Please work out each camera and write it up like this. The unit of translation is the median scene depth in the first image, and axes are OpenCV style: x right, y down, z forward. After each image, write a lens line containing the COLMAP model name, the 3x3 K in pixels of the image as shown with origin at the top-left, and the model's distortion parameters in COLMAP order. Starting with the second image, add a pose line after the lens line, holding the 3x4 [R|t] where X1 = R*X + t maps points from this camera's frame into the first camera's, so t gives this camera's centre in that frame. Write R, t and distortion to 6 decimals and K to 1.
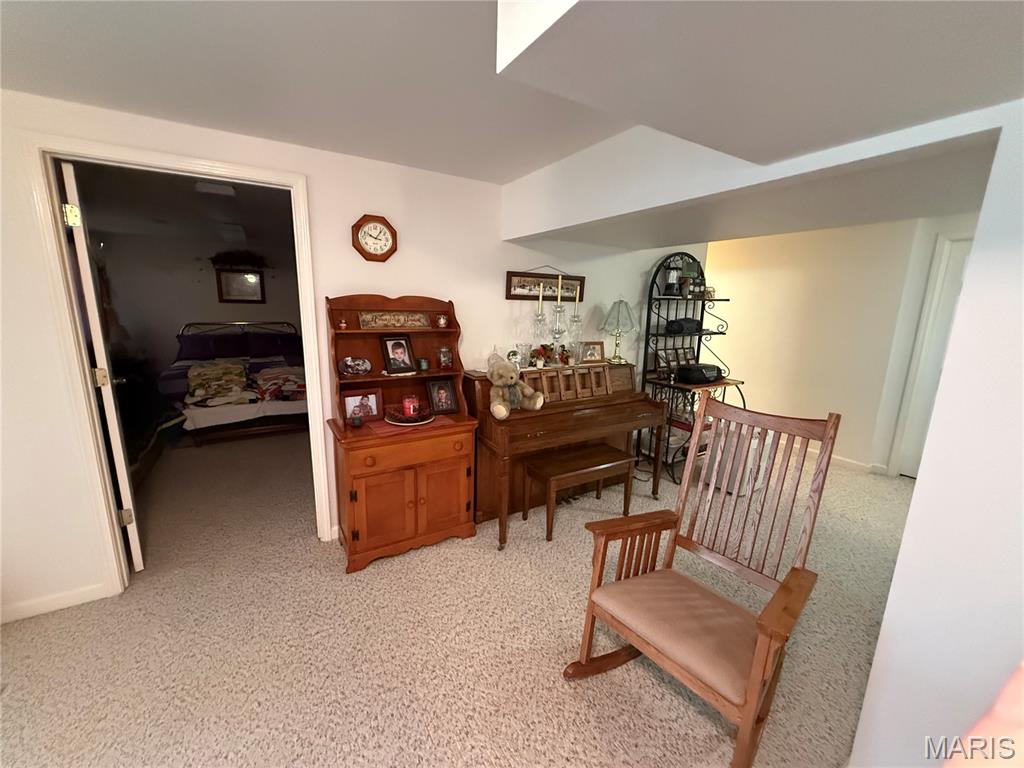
lens RADIAL K [[407.9, 0, 509.1], [0, 407.9, 383.9], [0, 0, 1]] dist [-0.000867, -0.000077]
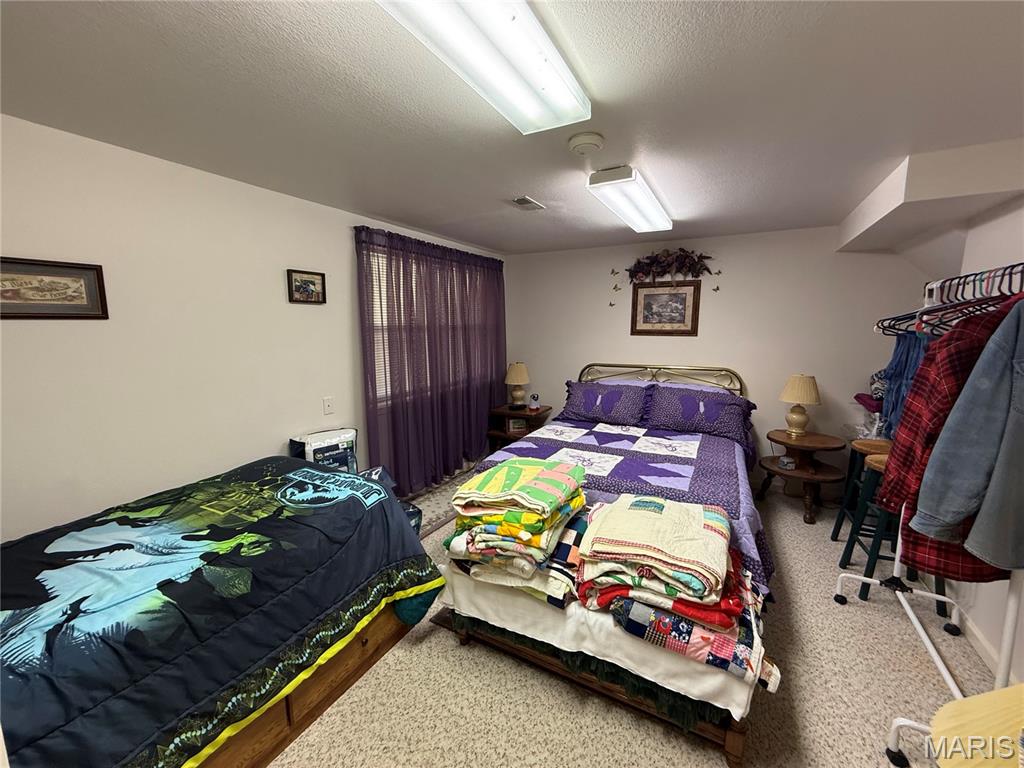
lens RADIAL K [[407.9, 0, 509.1], [0, 407.9, 383.9], [0, 0, 1]] dist [-0.000867, -0.000077]
pose [[0.500608, 0.098610, -0.860039, -0.613794], [-0.149915, 0.988355, 0.026060, -0.286863], [0.852594, 0.115887, 0.509562, 1.330045]]
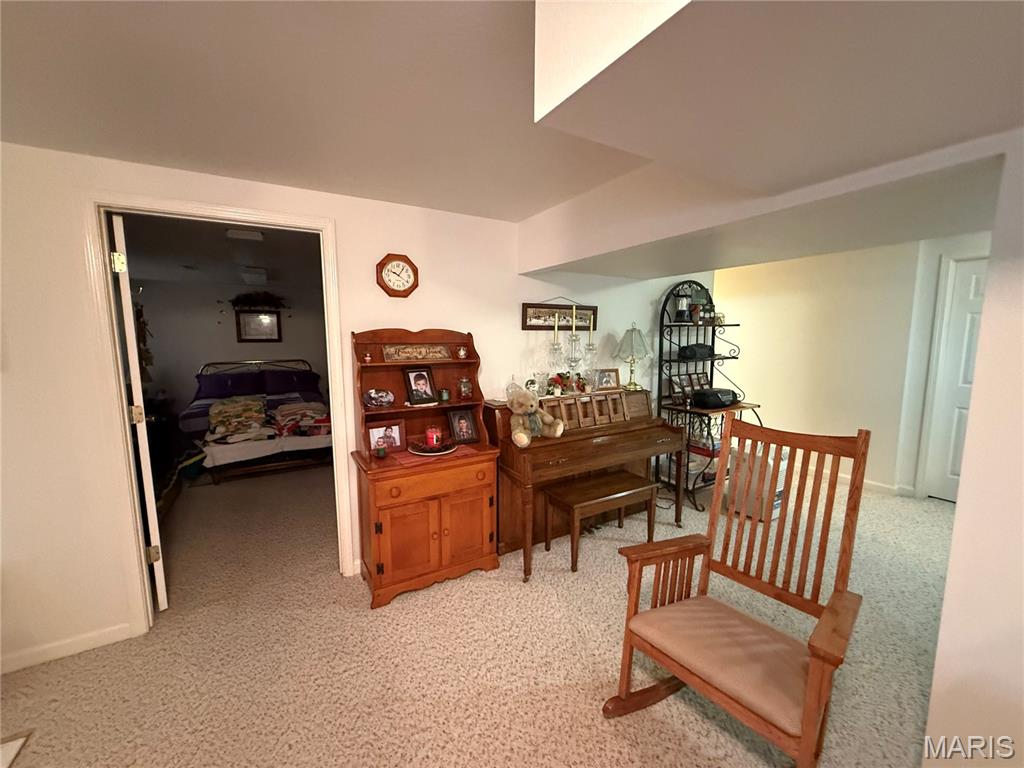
lens RADIAL K [[407.9, 0, 509.1], [0, 407.9, 383.9], [0, 0, 1]] dist [-0.000867, -0.000077]
pose [[0.999541, -0.026501, -0.014658, -0.035831], [0.025257, 0.996522, -0.079409, 0.010418], [0.016711, 0.079002, 0.996734, -0.015823]]
